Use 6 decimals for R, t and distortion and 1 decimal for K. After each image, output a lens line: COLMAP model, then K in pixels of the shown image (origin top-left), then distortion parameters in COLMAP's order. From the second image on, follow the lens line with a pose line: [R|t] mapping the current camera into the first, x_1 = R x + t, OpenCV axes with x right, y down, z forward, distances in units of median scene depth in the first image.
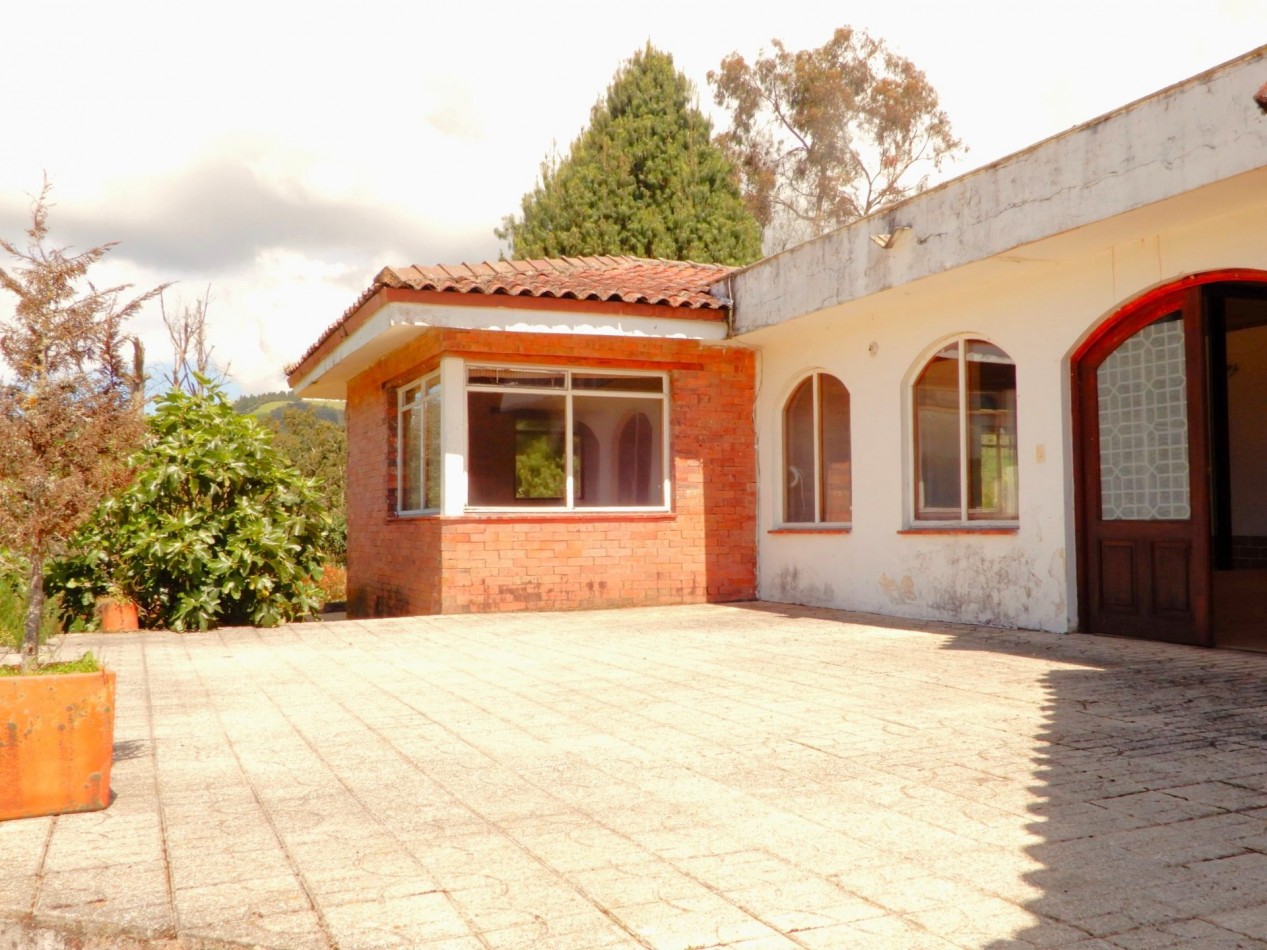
lens RADIAL K [[1205.4, 0, 594.6], [0, 1205.4, 474.5], [0, 0, 1]] dist [0.008082, 0.005562]
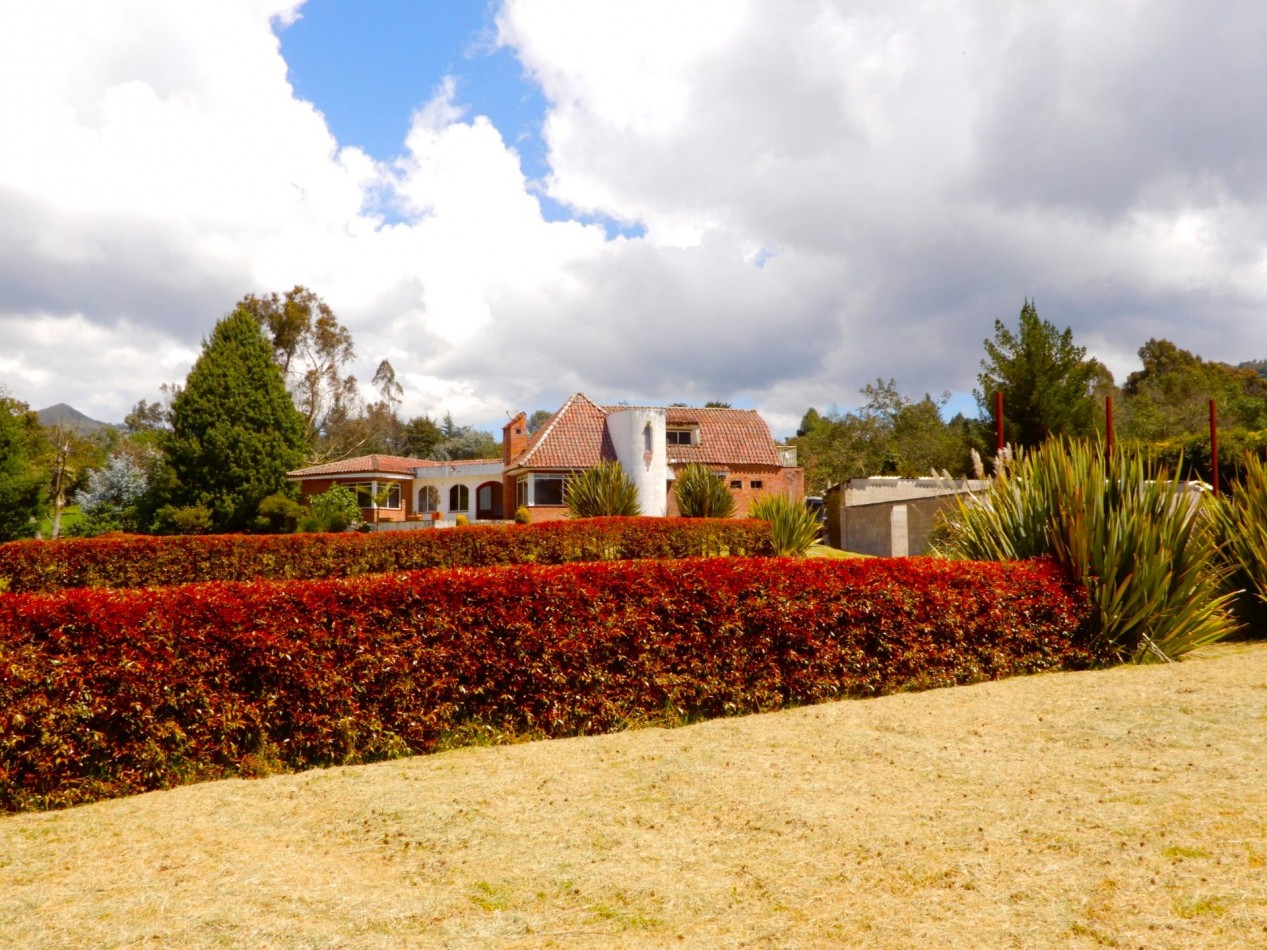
lens RADIAL K [[1258.9, 0, 633.5], [0, 1258.9, 475.0], [0, 0, 1]] dist [0.015385, -0.004081]
pose [[0.787589, 0.051792, 0.614021, -2.587526], [-0.029642, 0.998492, -0.046202, 0.107343], [-0.615488, 0.018187, 0.787937, -4.094705]]
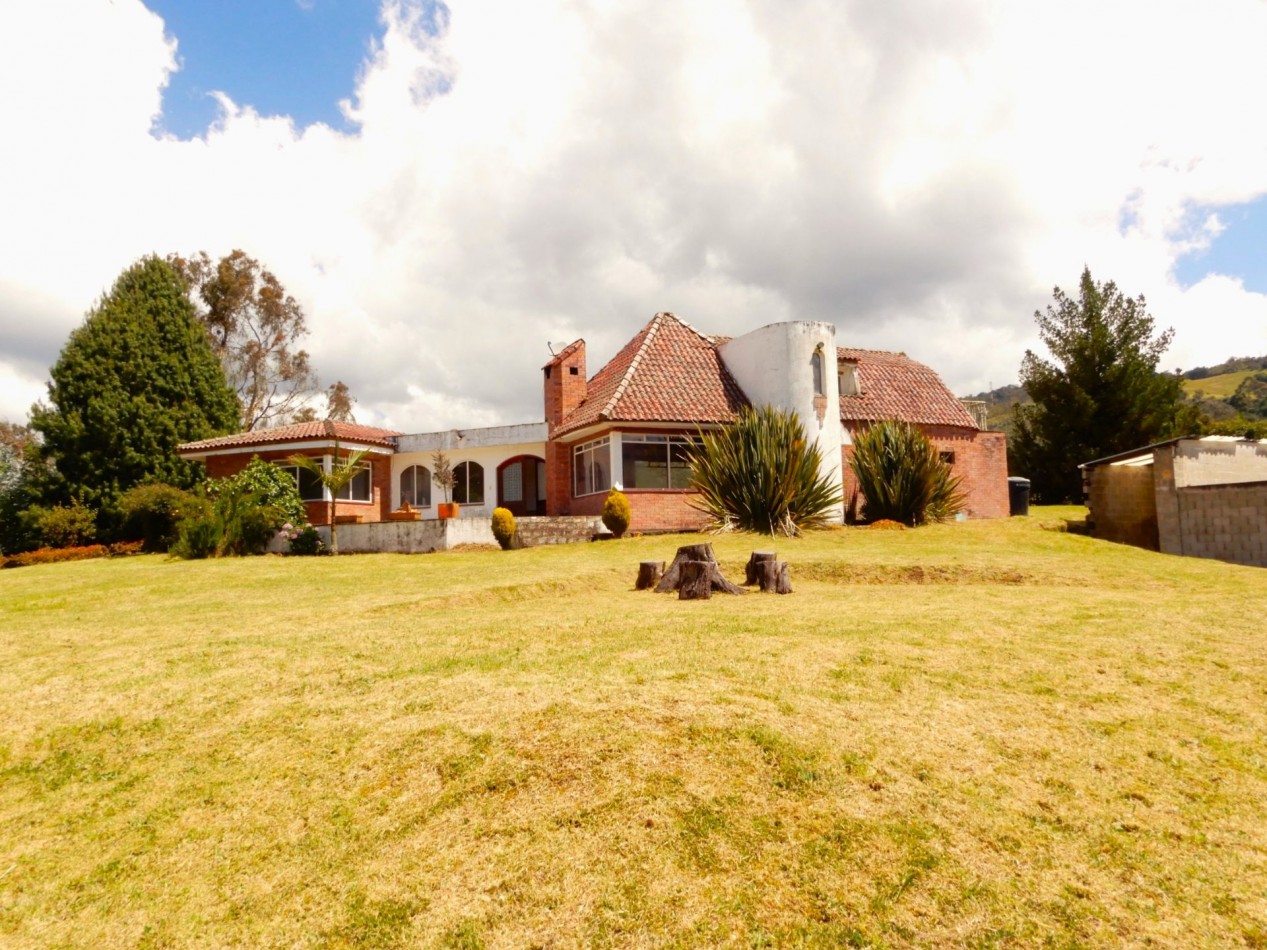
lens RADIAL K [[920.7, 0, 630.1], [0, 920.7, 466.2], [0, 0, 1]] dist [0.023151, 0.006582]
pose [[0.717164, 0.062147, 0.694128, -1.211348], [-0.016840, 0.997270, -0.071889, 0.101495], [-0.696701, 0.039867, 0.716253, -1.352056]]
